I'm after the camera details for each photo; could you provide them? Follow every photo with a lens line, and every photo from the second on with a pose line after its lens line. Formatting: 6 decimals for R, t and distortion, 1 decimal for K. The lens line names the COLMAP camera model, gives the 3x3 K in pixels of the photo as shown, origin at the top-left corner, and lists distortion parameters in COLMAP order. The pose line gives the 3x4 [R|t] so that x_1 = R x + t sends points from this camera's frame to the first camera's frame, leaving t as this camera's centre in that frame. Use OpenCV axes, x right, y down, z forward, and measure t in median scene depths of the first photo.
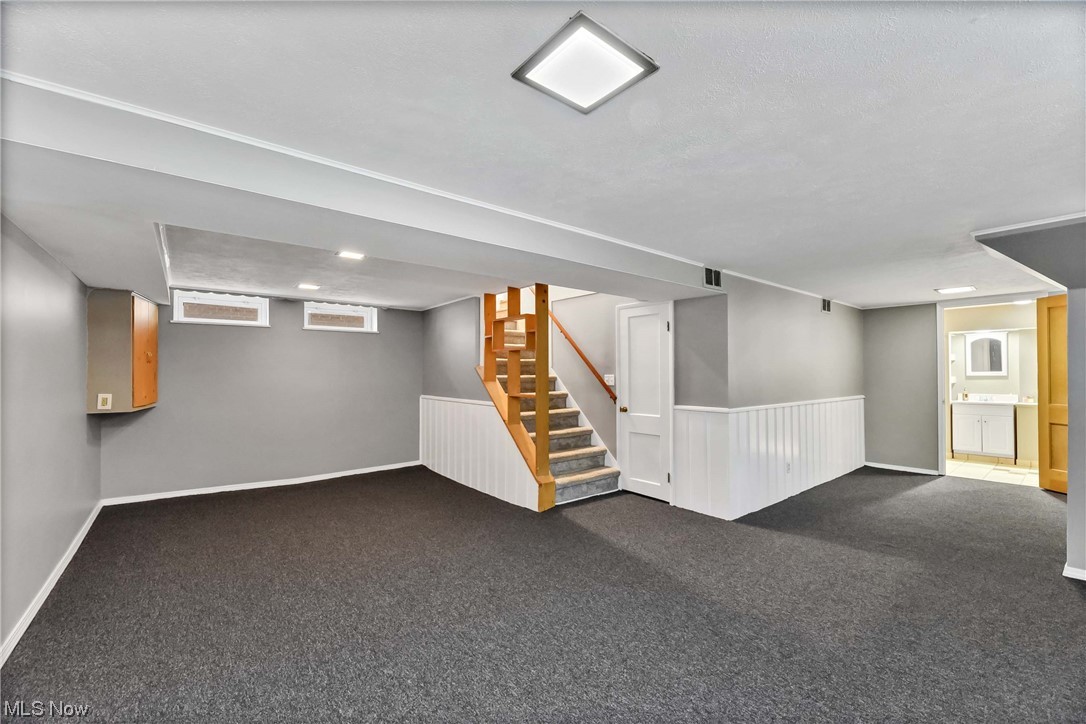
lens RADIAL K [[444.7, 0, 548.9], [0, 444.7, 369.9], [0, 0, 1]] dist [-0.012369, -0.000138]
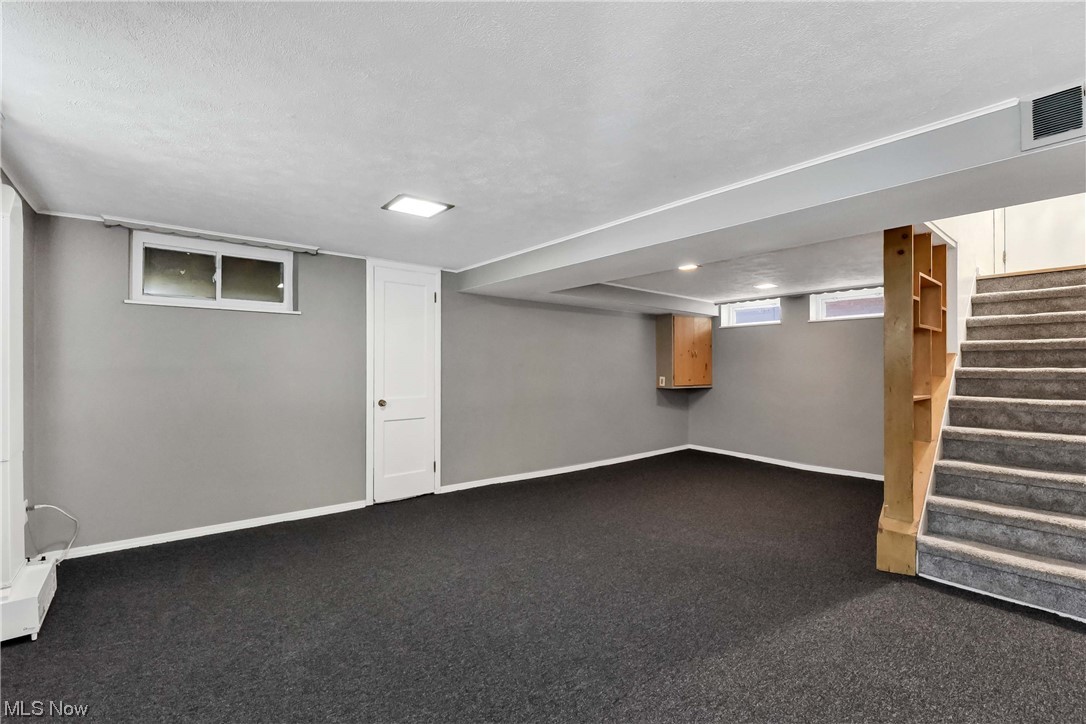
lens RADIAL K [[473.1, 0, 547.4], [0, 473.1, 363.3], [0, 0, 1]] dist [-0.003579, -0.000636]
pose [[0.002773, -0.004427, -0.999986, 0.727497], [0.008361, 0.999955, -0.004404, 0.006870], [0.999961, -0.008349, 0.002810, 0.520659]]
